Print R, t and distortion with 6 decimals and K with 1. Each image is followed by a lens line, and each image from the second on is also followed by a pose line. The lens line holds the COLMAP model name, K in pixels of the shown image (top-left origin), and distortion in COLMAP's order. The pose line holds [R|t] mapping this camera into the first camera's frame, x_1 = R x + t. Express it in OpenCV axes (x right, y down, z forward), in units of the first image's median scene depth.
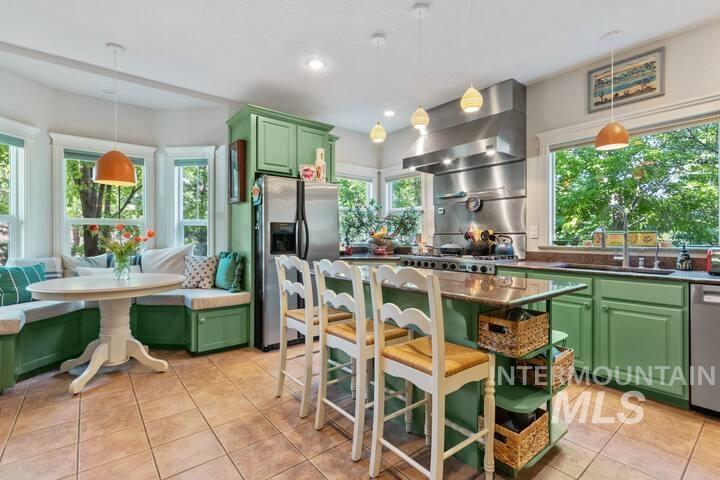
lens RADIAL K [[335.6, 0, 360.3], [0, 335.6, 238.7], [0, 0, 1]] dist [0.003754, -0.000103]
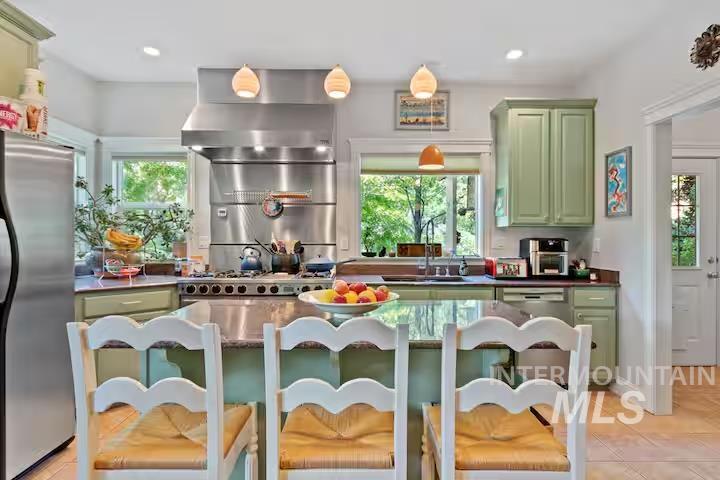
lens RADIAL K [[368.5, 0, 359.1], [0, 368.5, 239.7], [0, 0, 1]] dist [-0.002393, -0.001478]
pose [[0.620408, 0.000545, 0.784279, -0.280509], [0.004232, 0.999983, -0.004043, -0.028205], [-0.784268, 0.005828, 0.620395, 0.372628]]
